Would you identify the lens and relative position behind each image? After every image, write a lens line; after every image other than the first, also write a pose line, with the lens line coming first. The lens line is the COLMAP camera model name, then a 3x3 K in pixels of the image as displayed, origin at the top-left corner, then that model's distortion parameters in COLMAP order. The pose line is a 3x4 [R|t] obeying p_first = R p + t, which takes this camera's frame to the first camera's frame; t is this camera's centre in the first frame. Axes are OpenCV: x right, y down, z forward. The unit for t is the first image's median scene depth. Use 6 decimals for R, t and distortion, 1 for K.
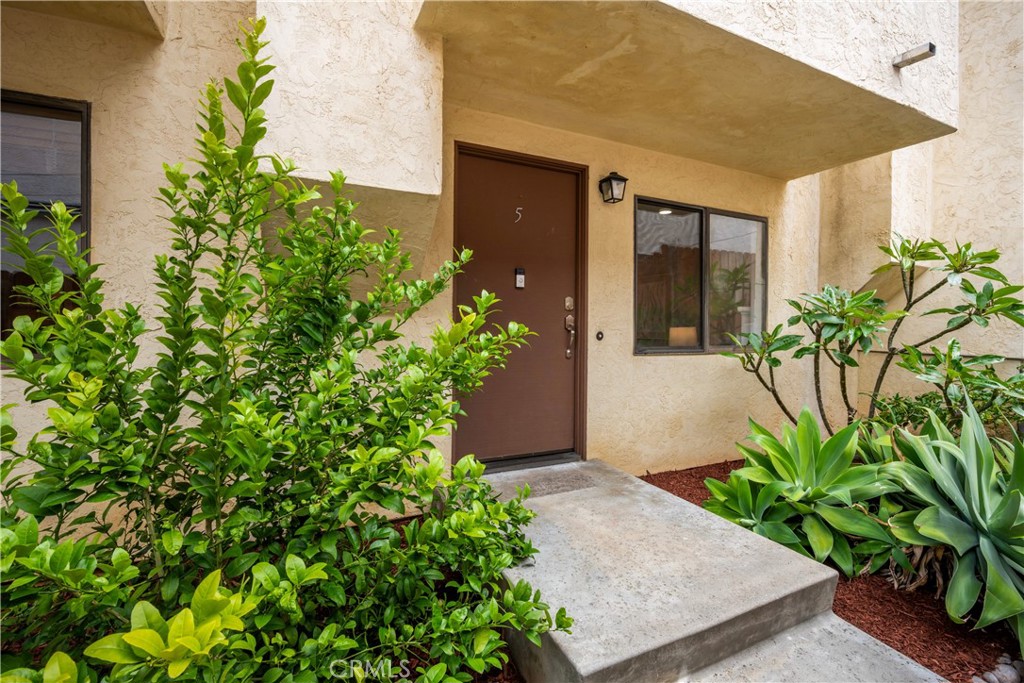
lens RADIAL K [[446.0, 0, 518.4], [0, 446.0, 342.1], [0, 0, 1]] dist [-0.020973, -0.000017]
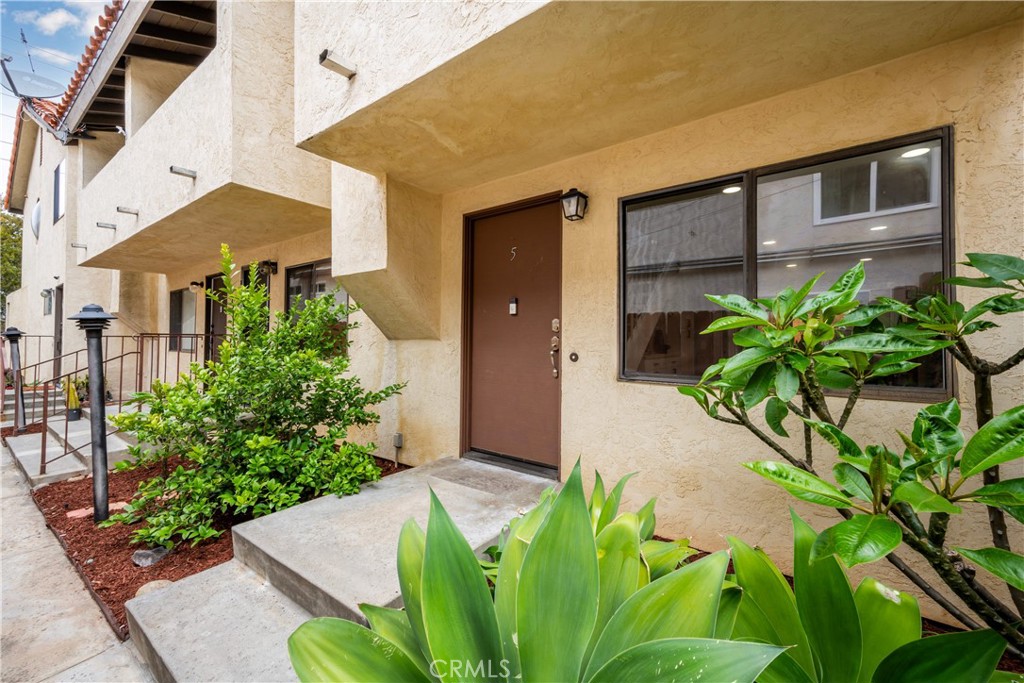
lens RADIAL K [[406.7, 0, 515.4], [0, 406.7, 337.5], [0, 0, 1]] dist [0.015476, 0.000024]
pose [[0.476591, -0.010945, -0.879057, 0.935411], [-0.030071, 0.999134, -0.028743, -0.028210], [0.878611, 0.040133, 0.475849, 0.478579]]
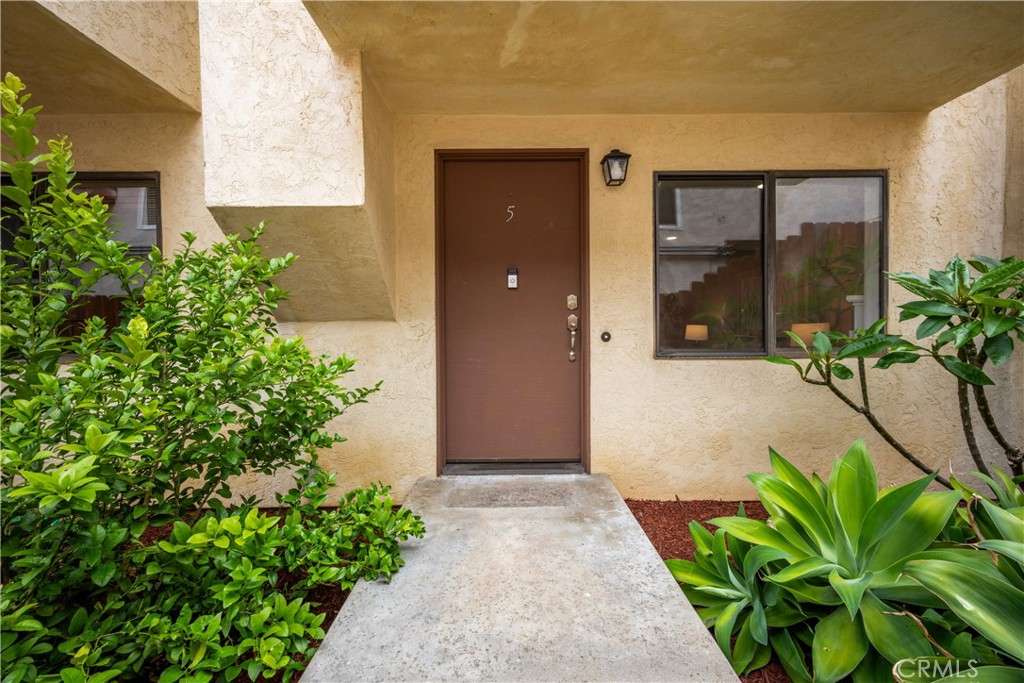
lens RADIAL K [[407.0, 0, 513.5], [0, 407.0, 341.0], [0, 0, 1]] dist [0.000558, -0.000066]
pose [[0.909055, -0.001607, -0.416673, 0.366411], [0.002724, 0.999994, 0.002085, -0.007961], [0.416667, -0.003030, 0.909054, 0.186005]]
